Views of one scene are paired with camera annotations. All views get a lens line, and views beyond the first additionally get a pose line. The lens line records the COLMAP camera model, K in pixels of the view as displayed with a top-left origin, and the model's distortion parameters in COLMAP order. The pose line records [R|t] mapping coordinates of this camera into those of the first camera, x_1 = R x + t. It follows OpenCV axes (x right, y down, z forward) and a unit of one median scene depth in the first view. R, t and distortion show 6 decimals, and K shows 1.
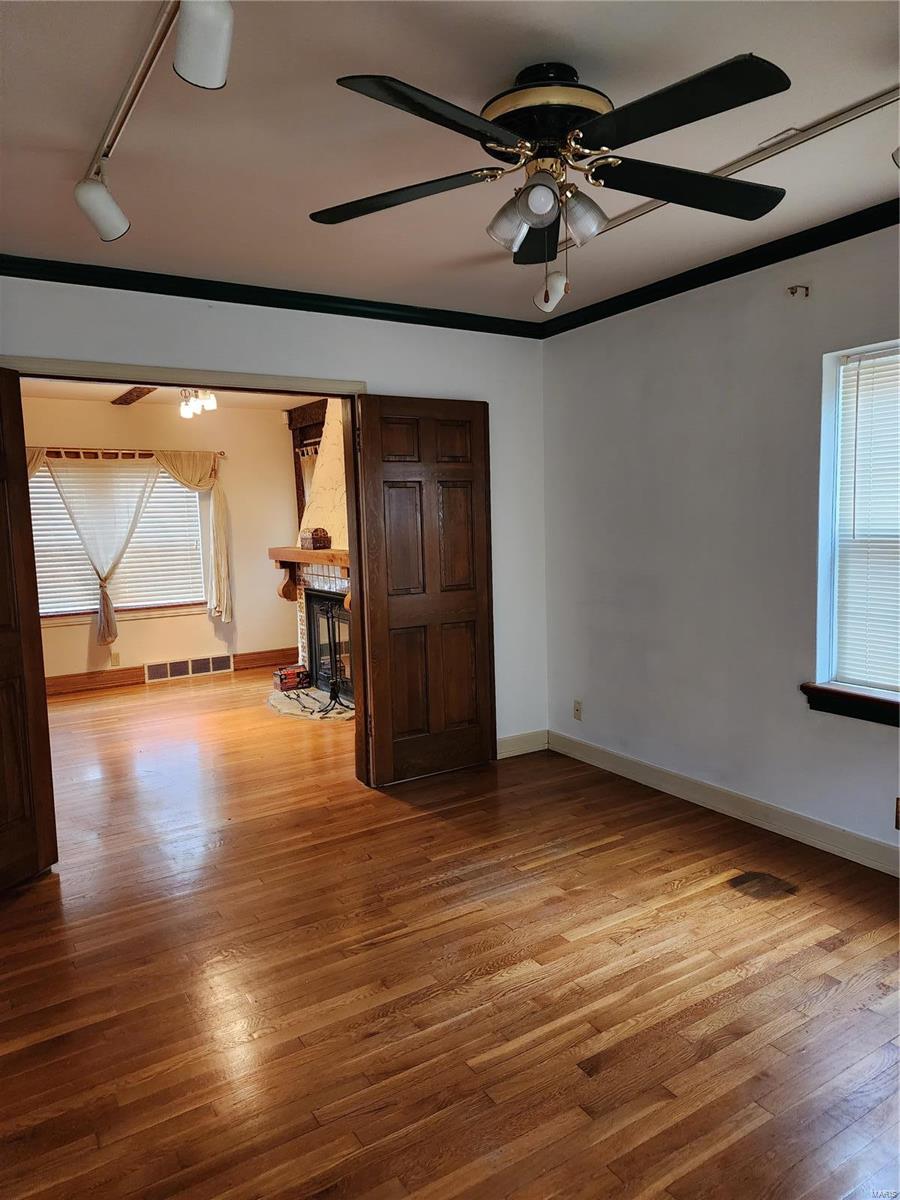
lens RADIAL K [[807.6, 0, 455.1], [0, 807.6, 599.7], [0, 0, 1]] dist [0.080597, -0.072782]
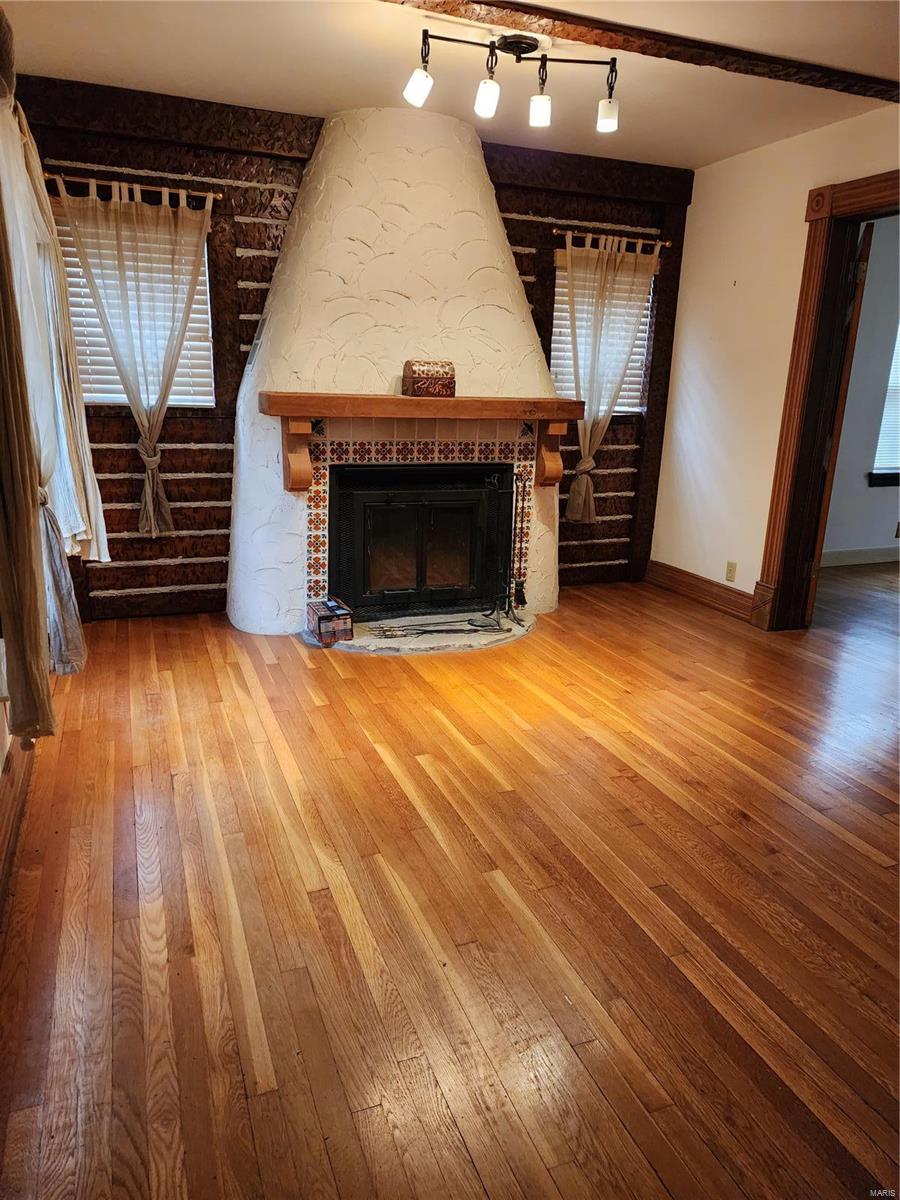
lens RADIAL K [[800.1, 0, 434.6], [0, 800.1, 602.7], [0, 0, 1]] dist [0.081867, -0.085654]
pose [[0.198375, -0.234190, 0.951736, -1.552065], [0.072638, 0.971877, 0.224006, -0.088724], [-0.977431, 0.024696, 0.209807, 1.635095]]
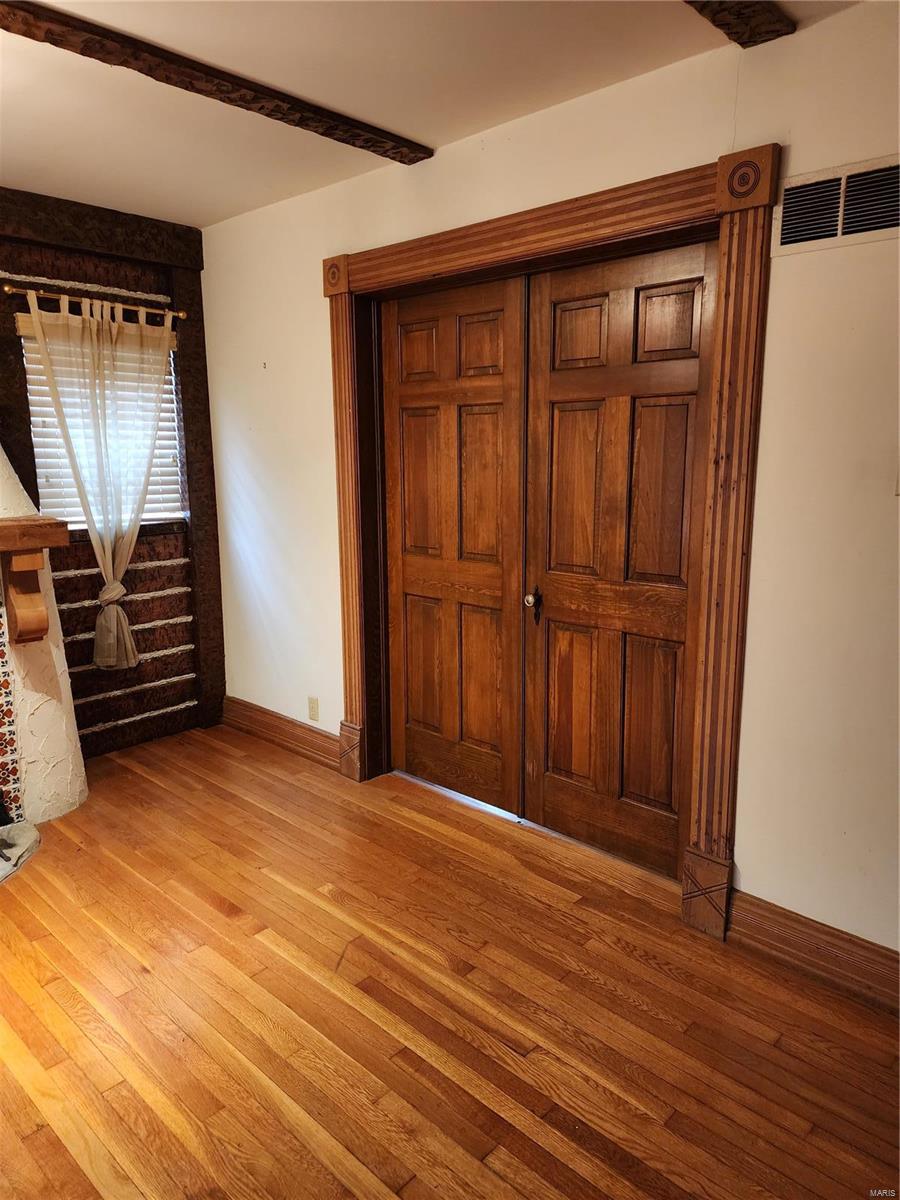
lens RADIAL K [[807.6, 0, 455.1], [0, 807.6, 599.7], [0, 0, 1]] dist [0.080597, -0.072782]
pose [[-0.255479, -0.150175, 0.955080, -1.216676], [0.113693, 0.976342, 0.183931, -0.128859], [-0.960106, 0.155576, -0.232361, 1.470678]]
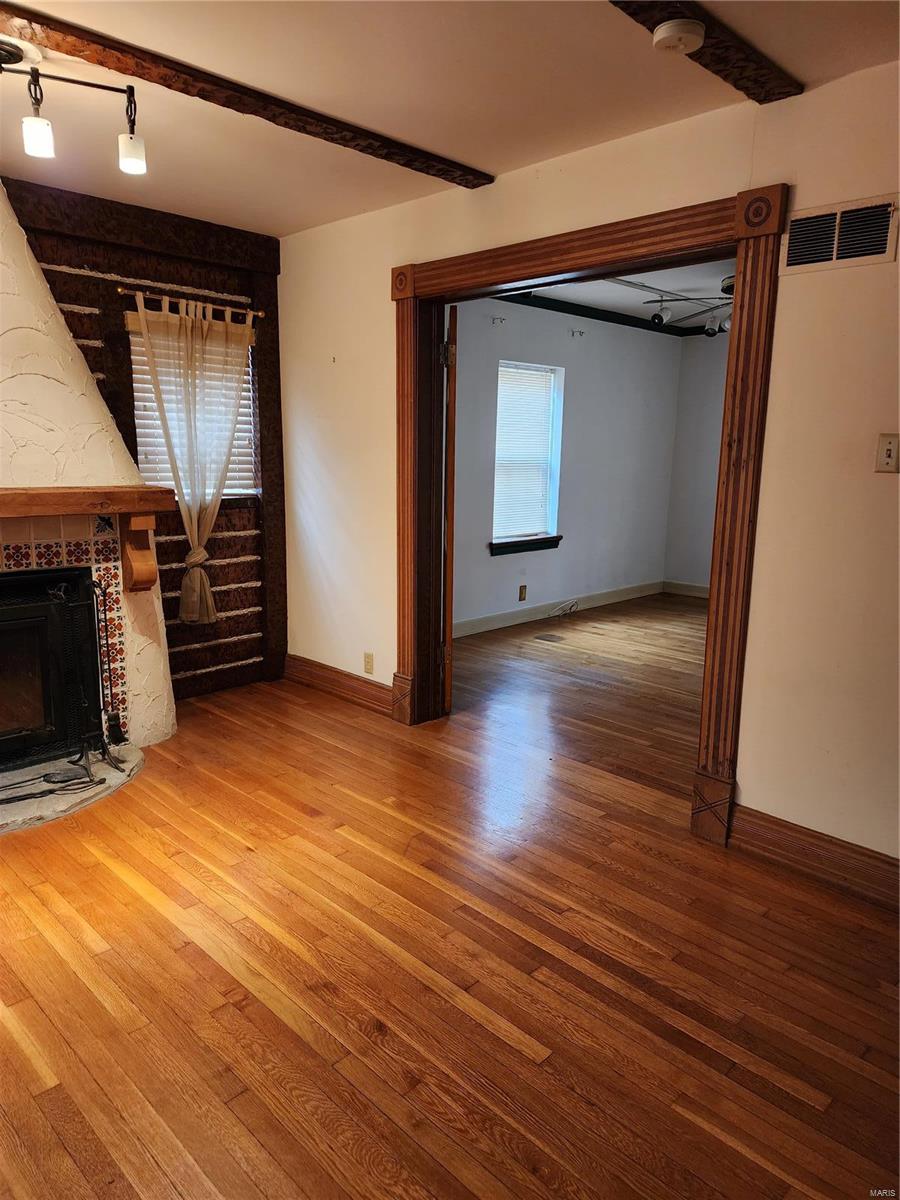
lens RADIAL K [[805.8, 0, 450.0], [0, 805.8, 600.0], [0, 0, 1]] dist [0.083214, -0.083634]
pose [[-0.223714, -0.158872, 0.961619, -1.356482], [0.095093, 0.978361, 0.183761, -0.115256], [-0.970005, 0.132553, -0.203766, 1.546618]]
